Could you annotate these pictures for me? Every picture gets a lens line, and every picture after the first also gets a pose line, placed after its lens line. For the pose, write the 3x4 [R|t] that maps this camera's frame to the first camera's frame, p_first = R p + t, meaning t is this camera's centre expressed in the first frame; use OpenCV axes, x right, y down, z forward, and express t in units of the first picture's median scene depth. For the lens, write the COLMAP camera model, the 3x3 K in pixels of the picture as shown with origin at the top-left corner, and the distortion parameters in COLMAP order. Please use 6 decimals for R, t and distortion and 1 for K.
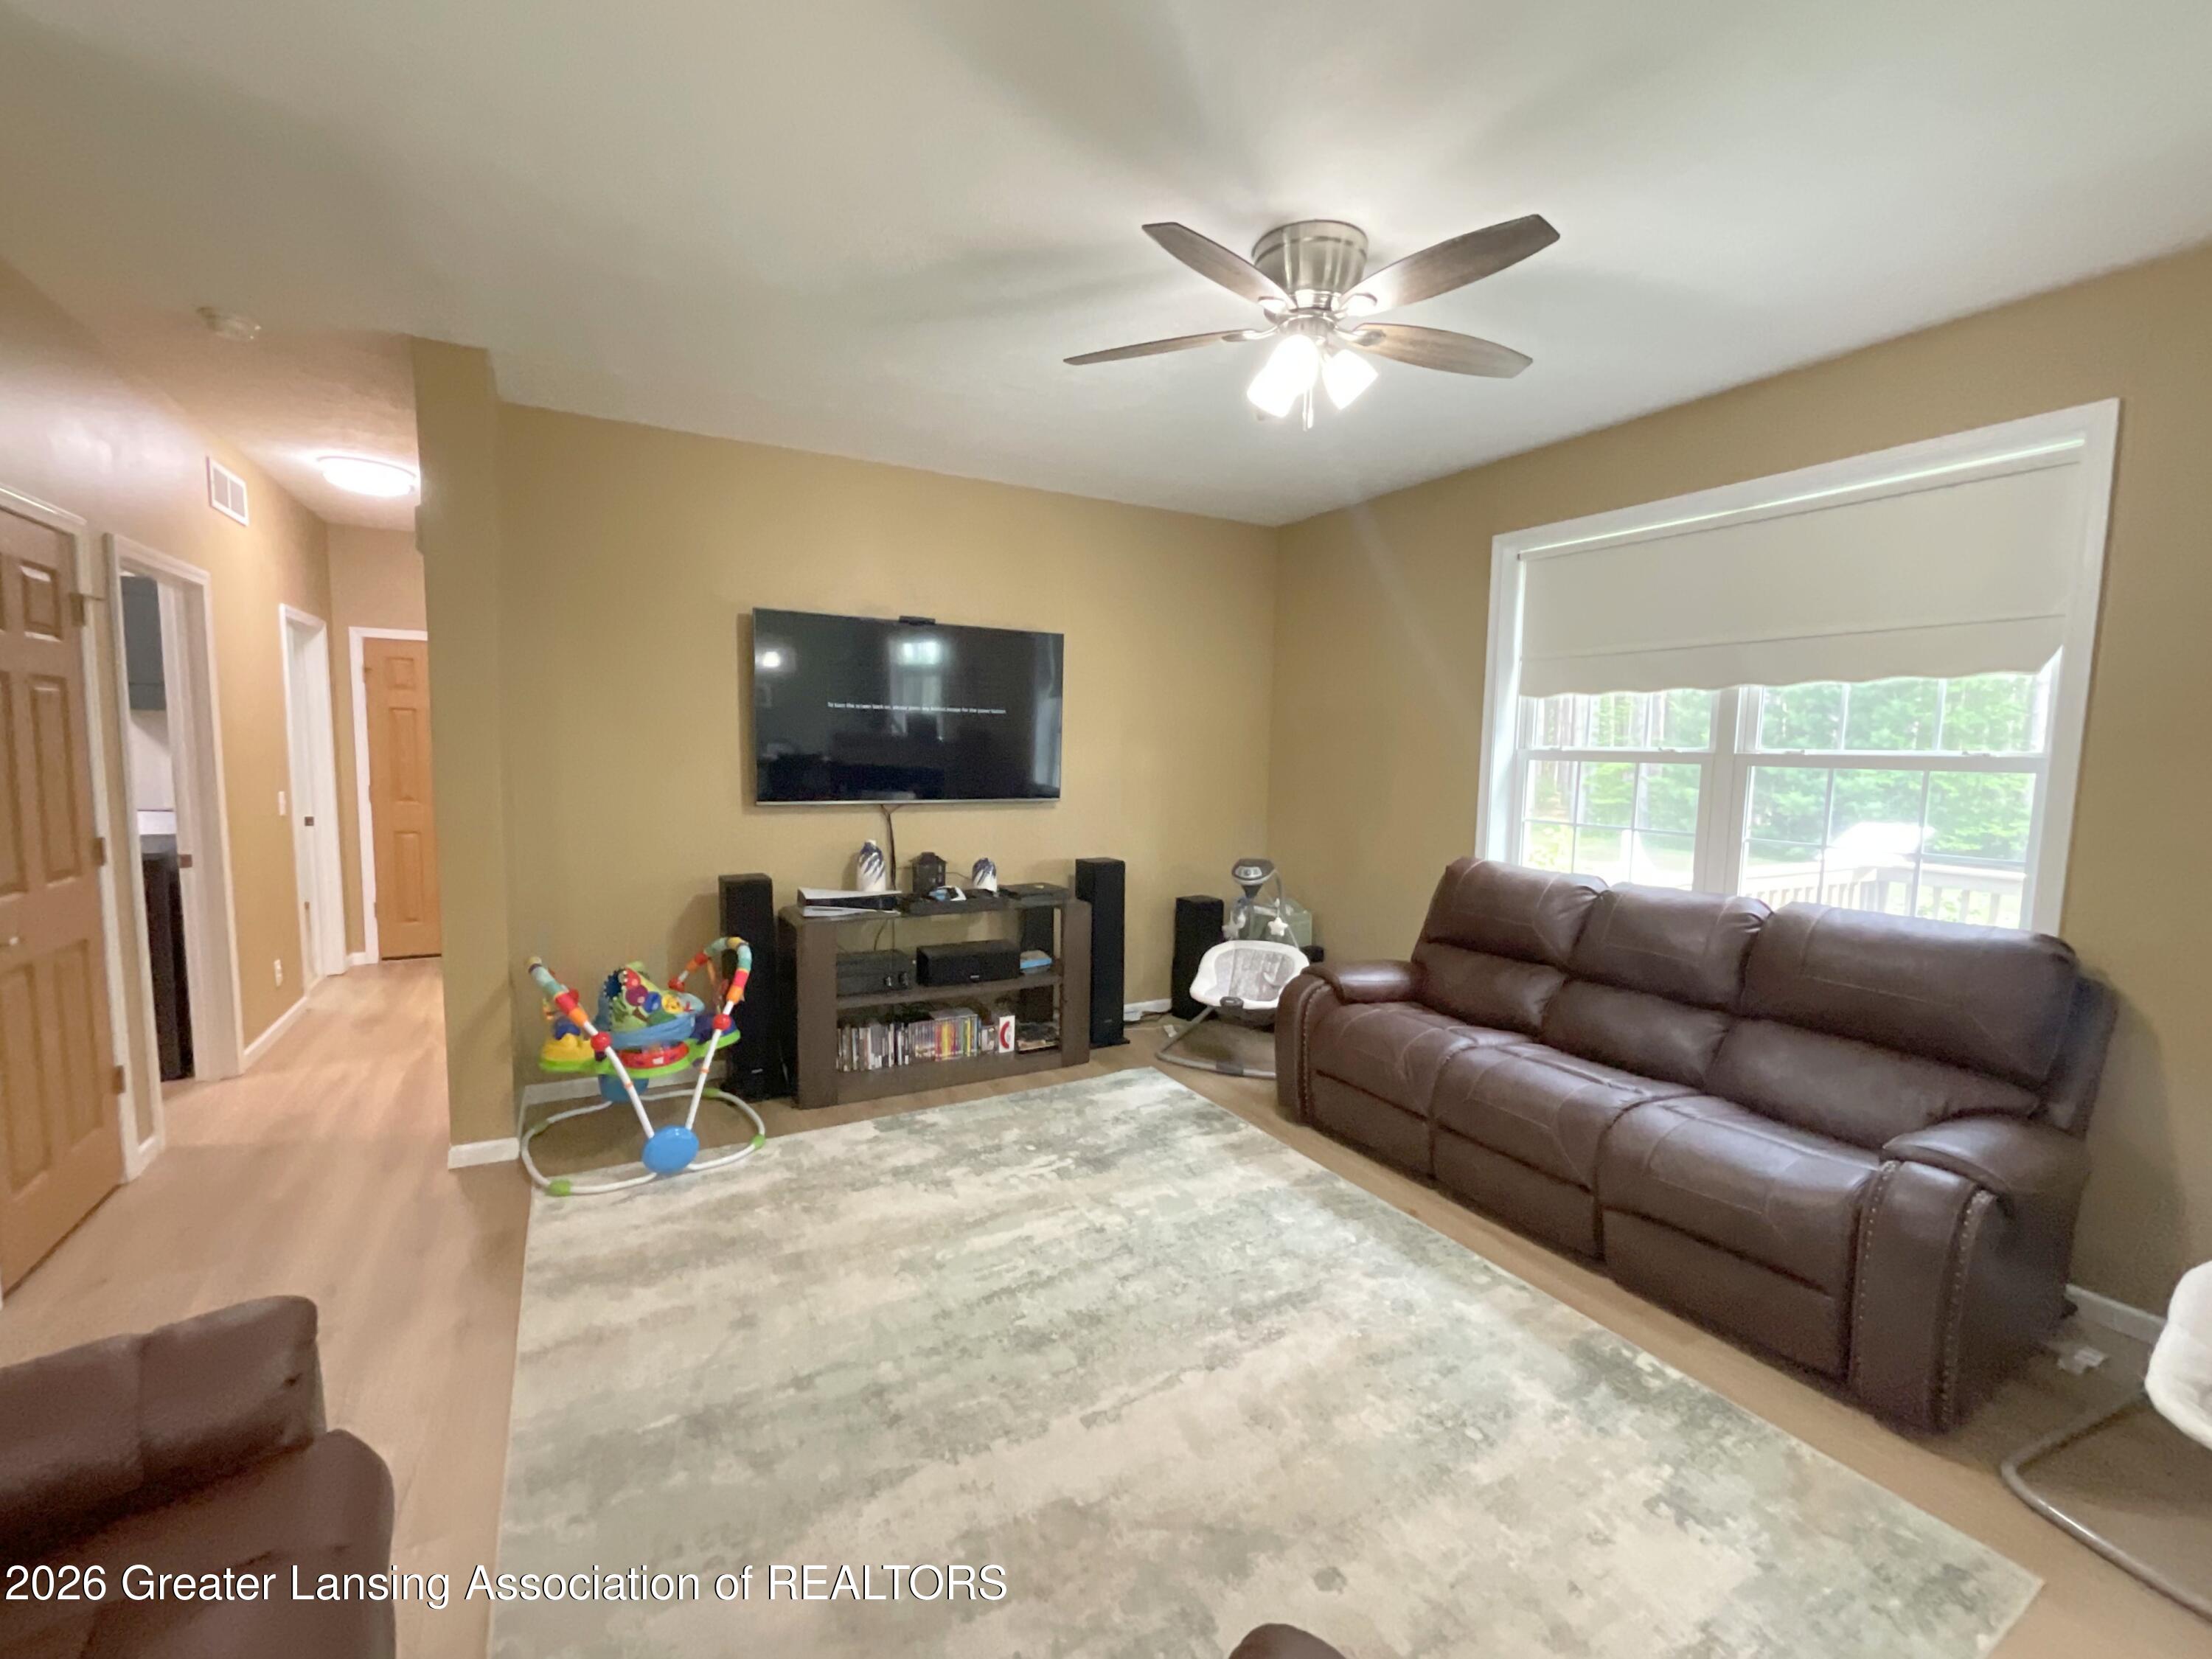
lens RADIAL K [[936.4, 0, 1106.0], [0, 936.4, 829.5], [0, 0, 1]] dist [0.003078, 0.001231]
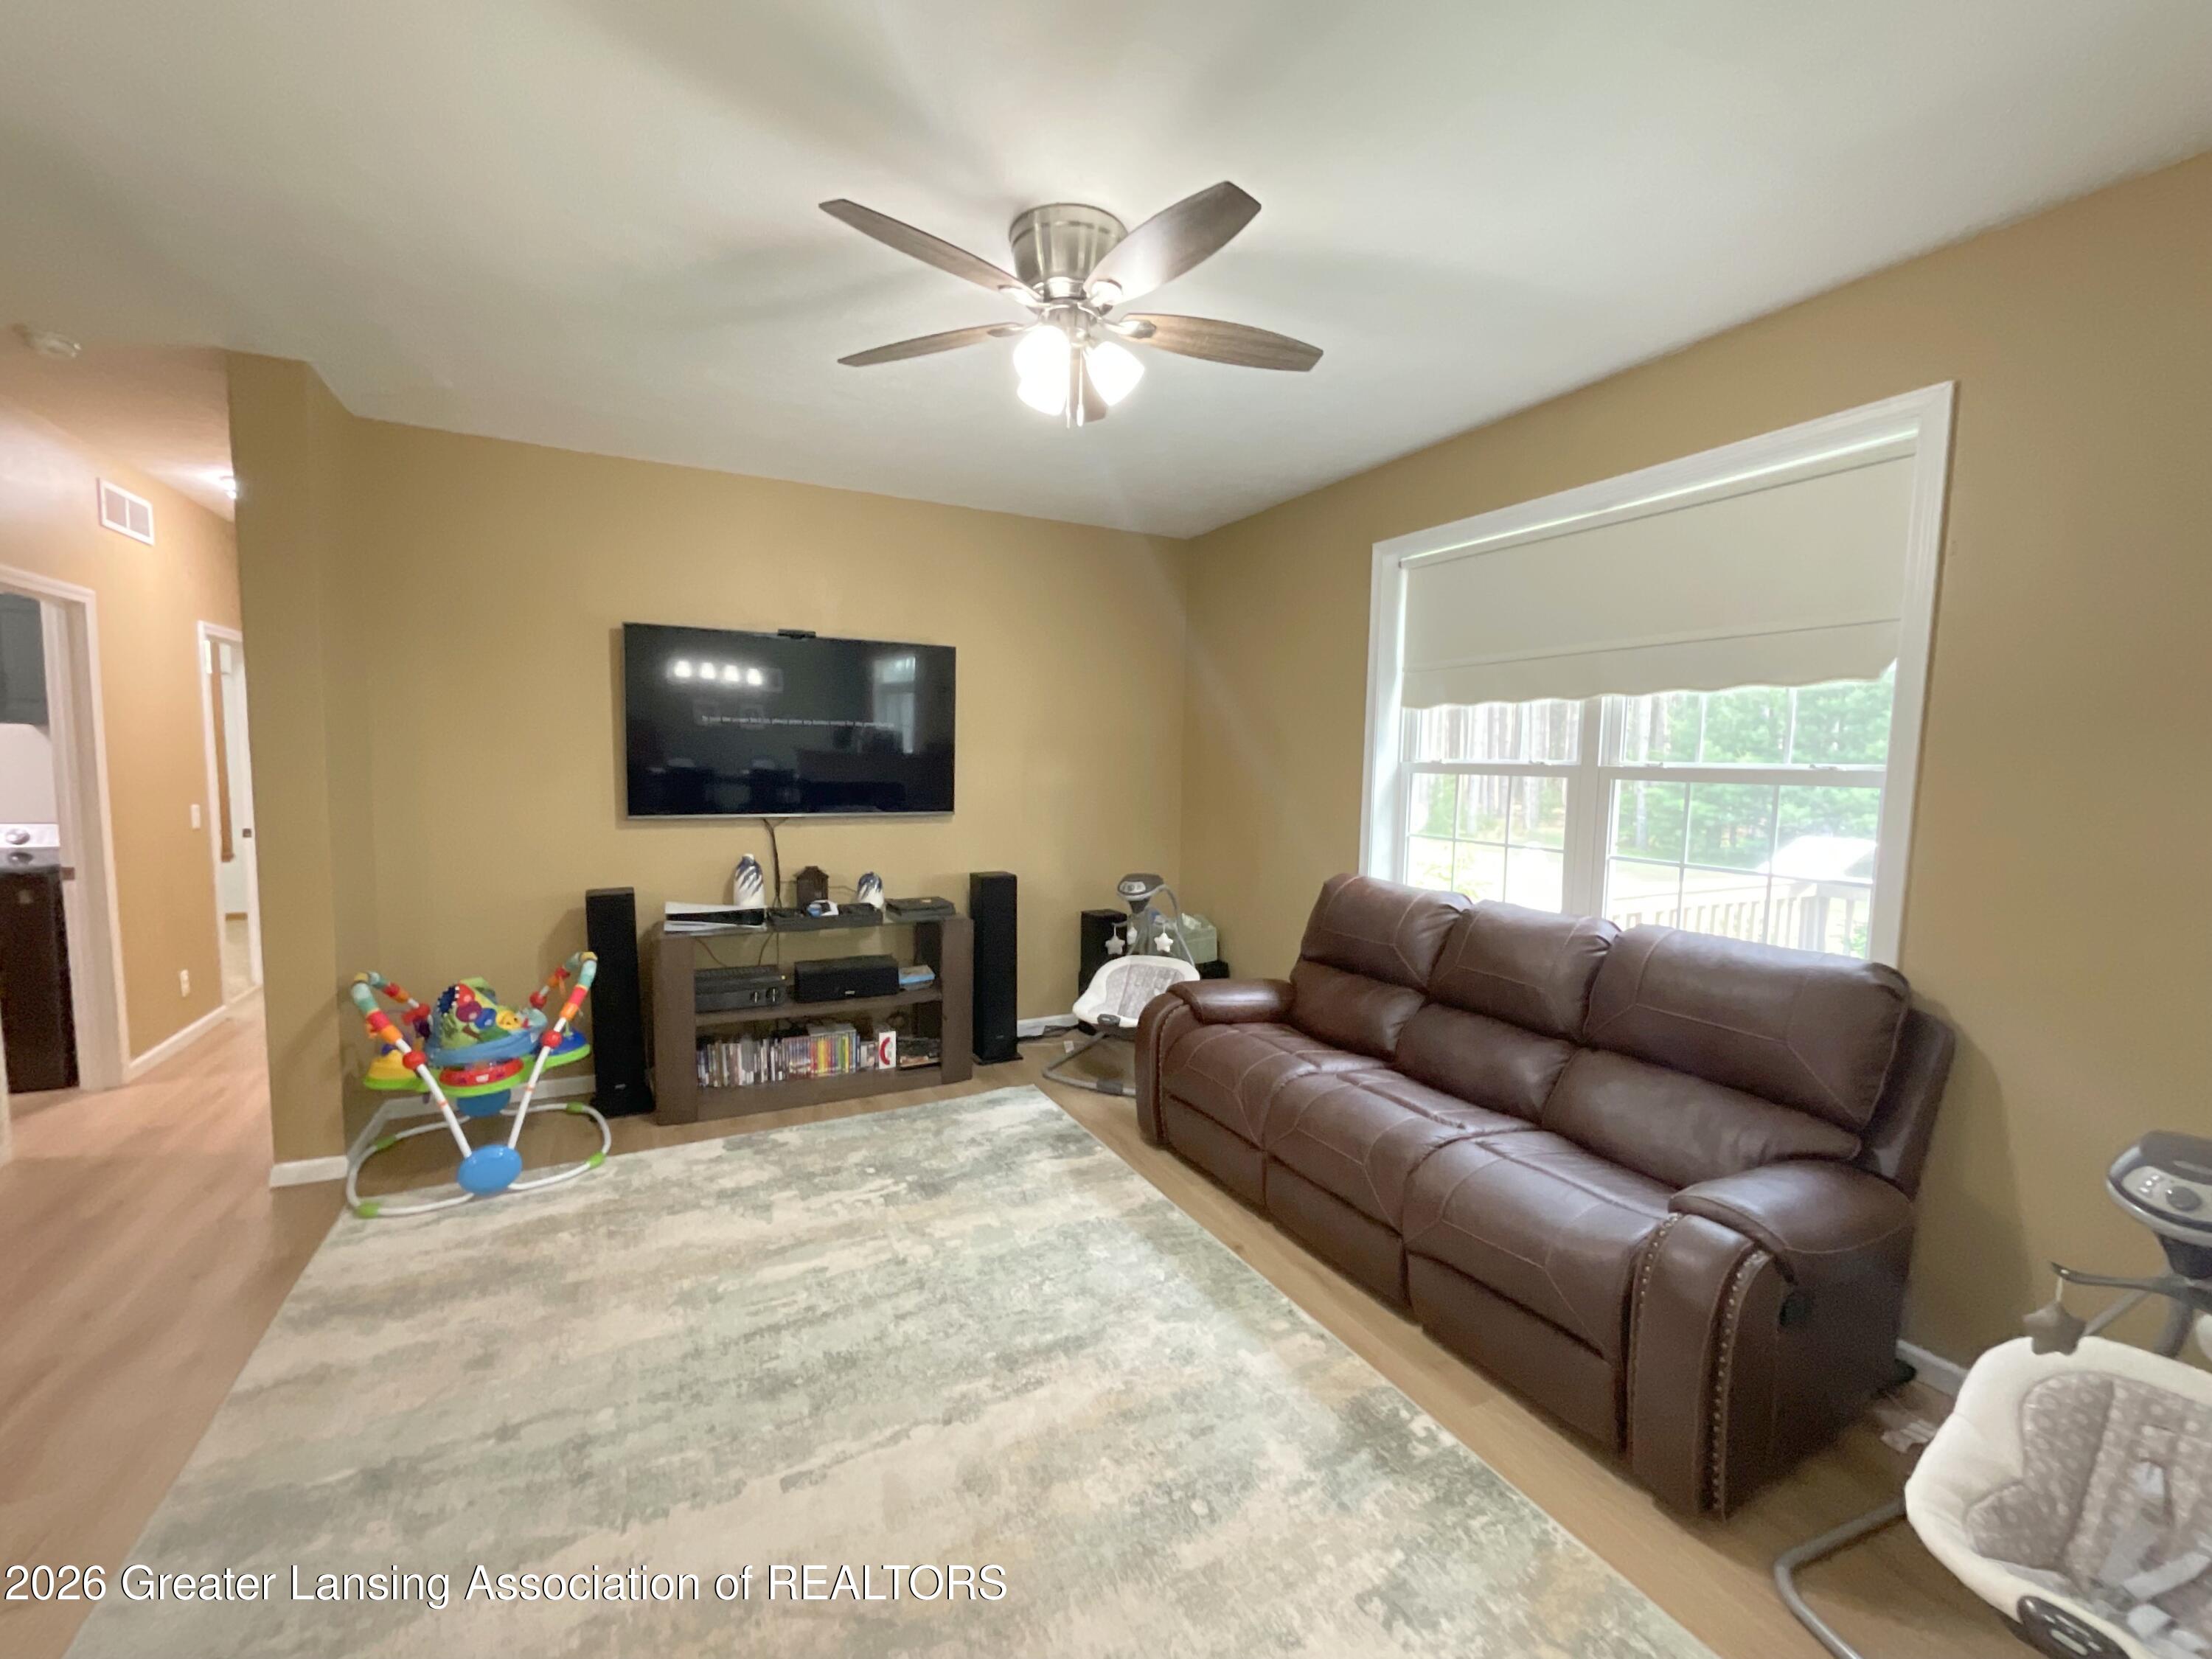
lens RADIAL K [[905.4, 0, 1103.3], [0, 905.4, 831.2], [0, 0, 1]] dist [-0.001543, 0.005688]
pose [[0.999408, 0.001371, -0.034370, 0.209628], [-0.001682, 0.999958, -0.009013, -0.006535], [0.034356, 0.009065, 0.999369, 0.066112]]
